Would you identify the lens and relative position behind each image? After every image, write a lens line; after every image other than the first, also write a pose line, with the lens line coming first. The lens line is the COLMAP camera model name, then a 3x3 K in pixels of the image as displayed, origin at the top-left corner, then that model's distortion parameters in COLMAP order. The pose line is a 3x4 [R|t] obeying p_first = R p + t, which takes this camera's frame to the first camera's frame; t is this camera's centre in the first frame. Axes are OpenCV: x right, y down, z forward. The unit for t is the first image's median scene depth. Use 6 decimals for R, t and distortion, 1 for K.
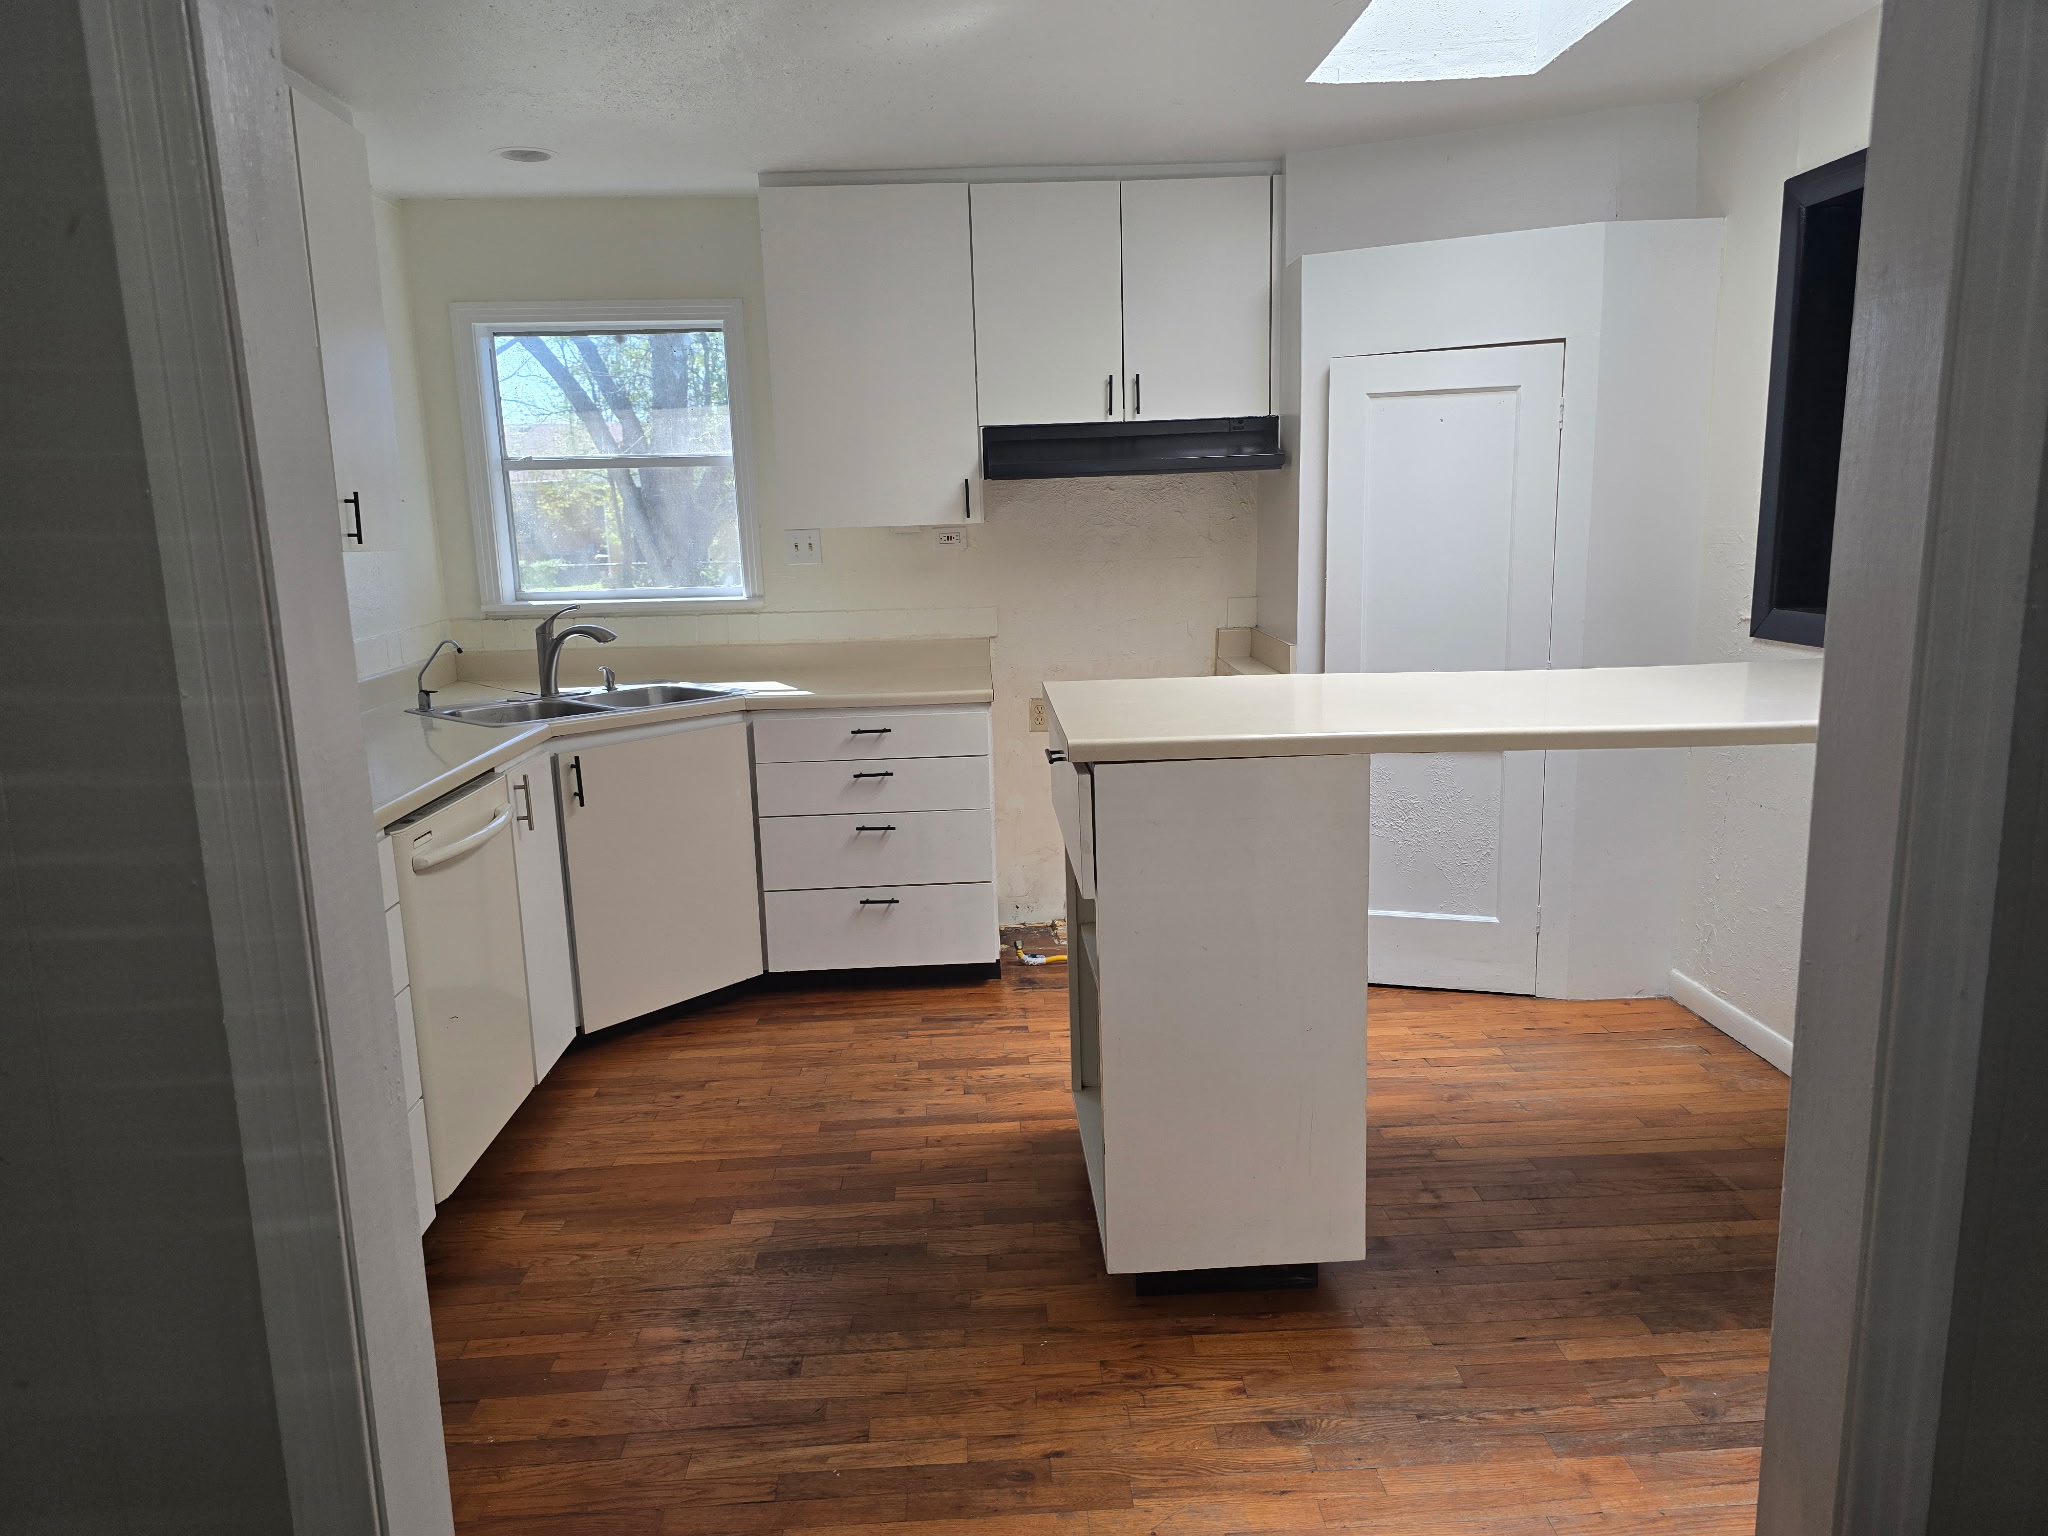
lens RADIAL K [[1390.2, 0, 1052.9], [0, 1390.2, 772.2], [0, 0, 1]] dist [0.083031, -0.080904]
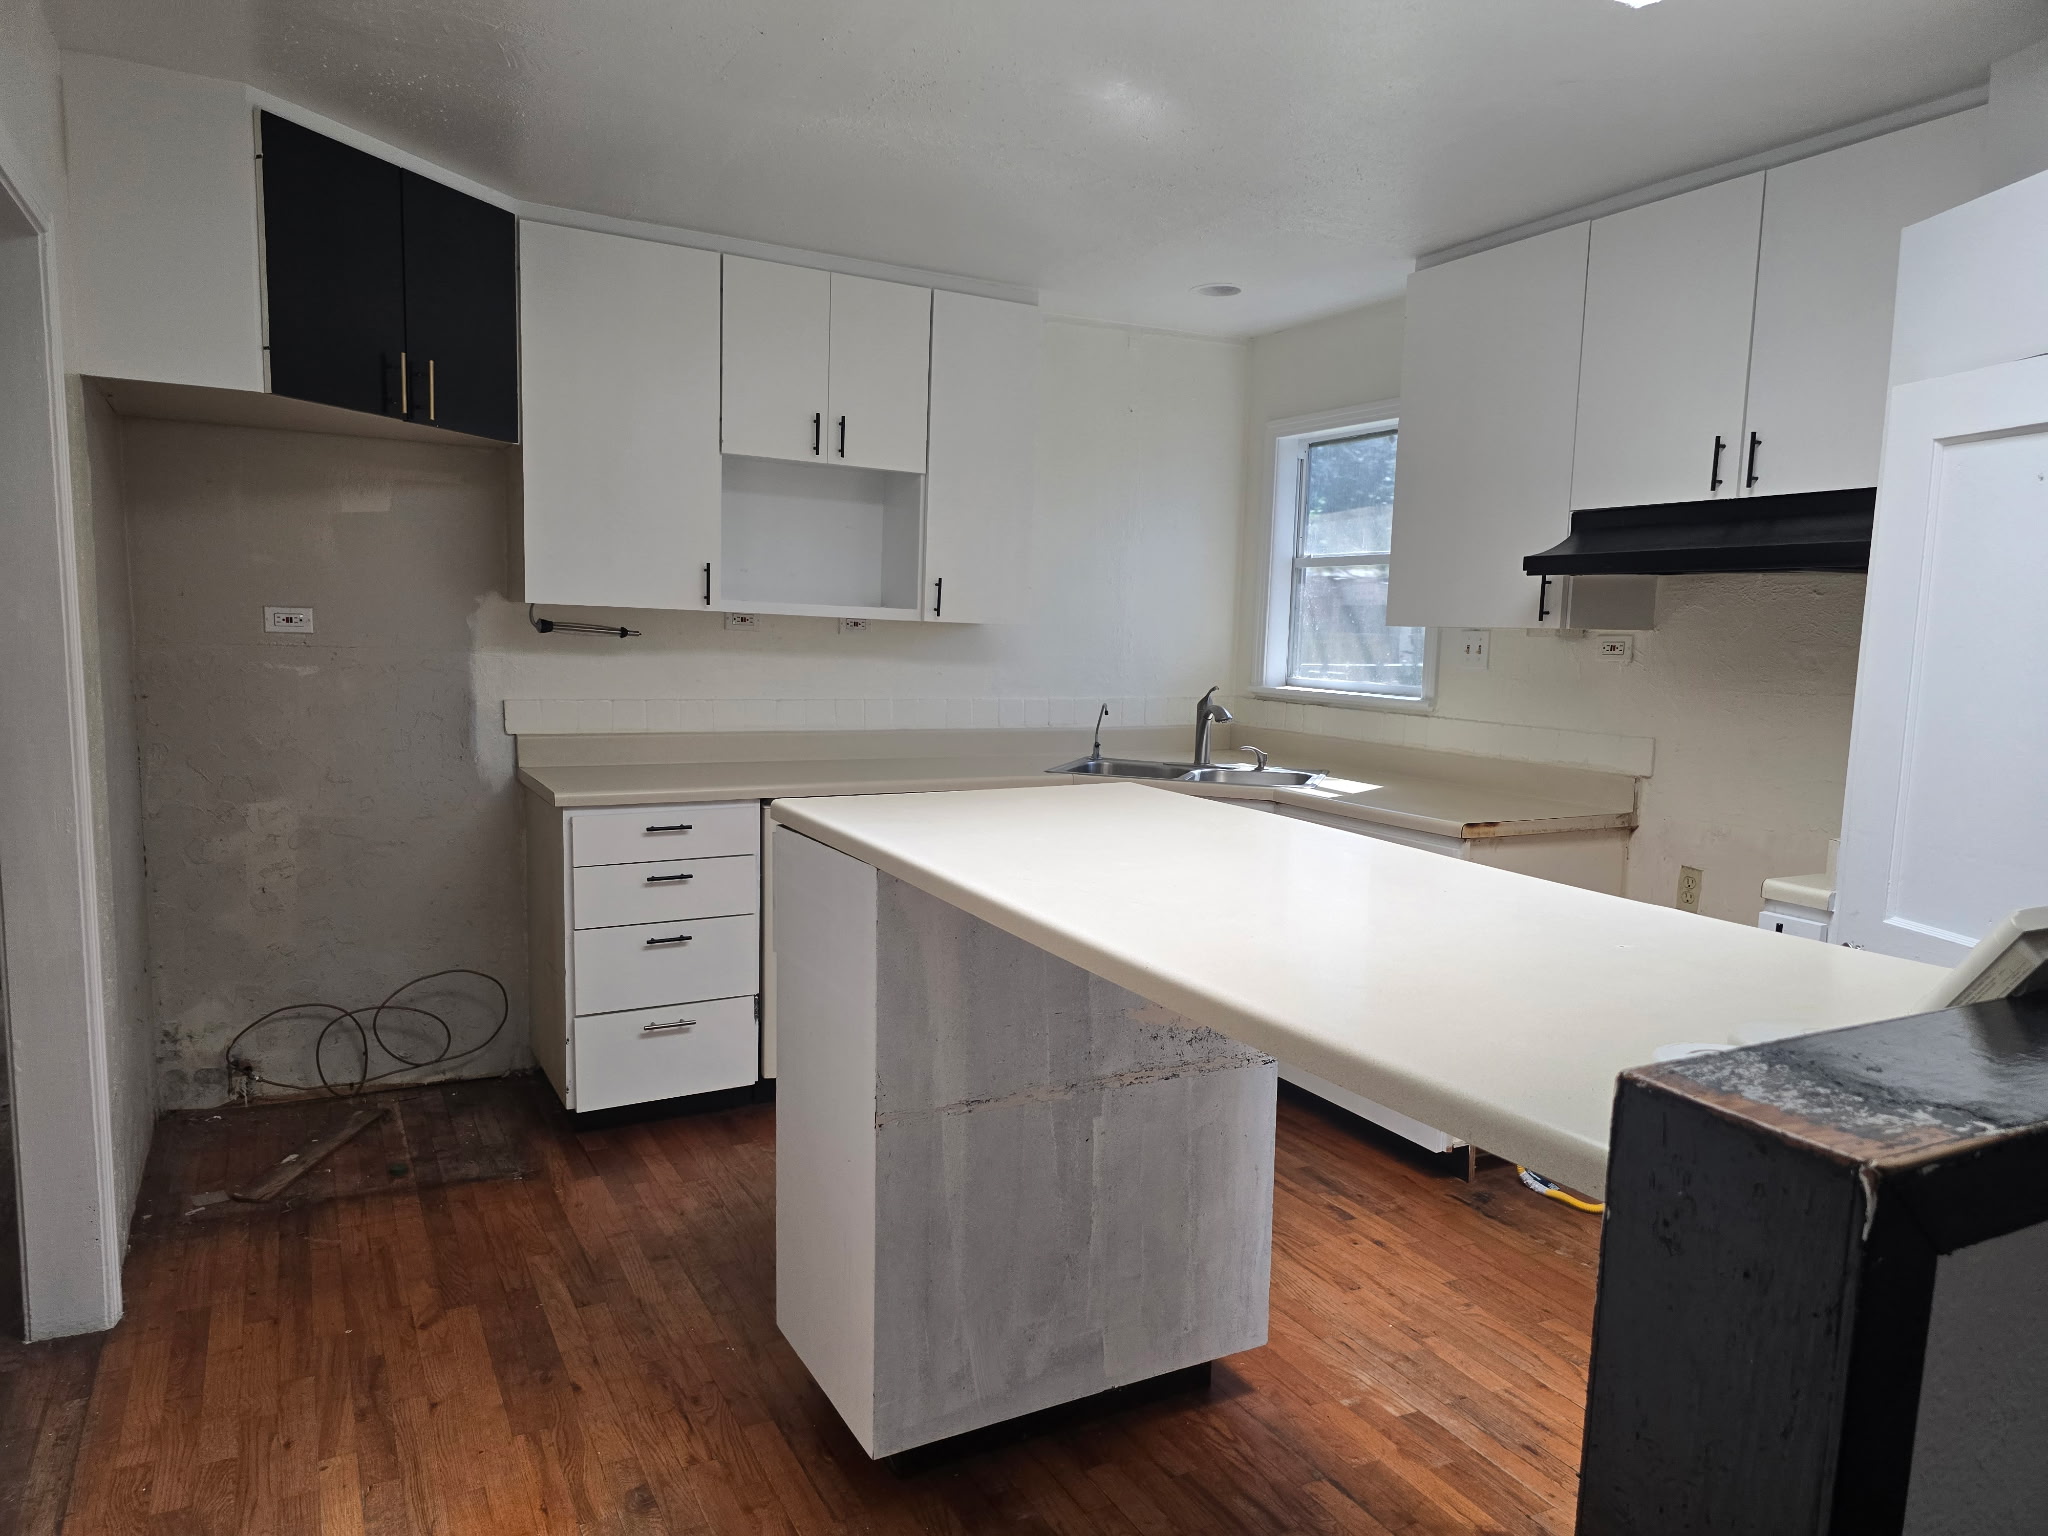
lens RADIAL K [[1425.8, 0, 1023.2], [0, 1425.8, 810.8], [0, 0, 1]] dist [0.093201, -0.085090]
pose [[0.404734, 0.161670, -0.900030, 0.601667], [-0.208662, 0.974608, 0.081233, -0.080735], [0.890309, 0.154925, 0.428192, 0.386694]]
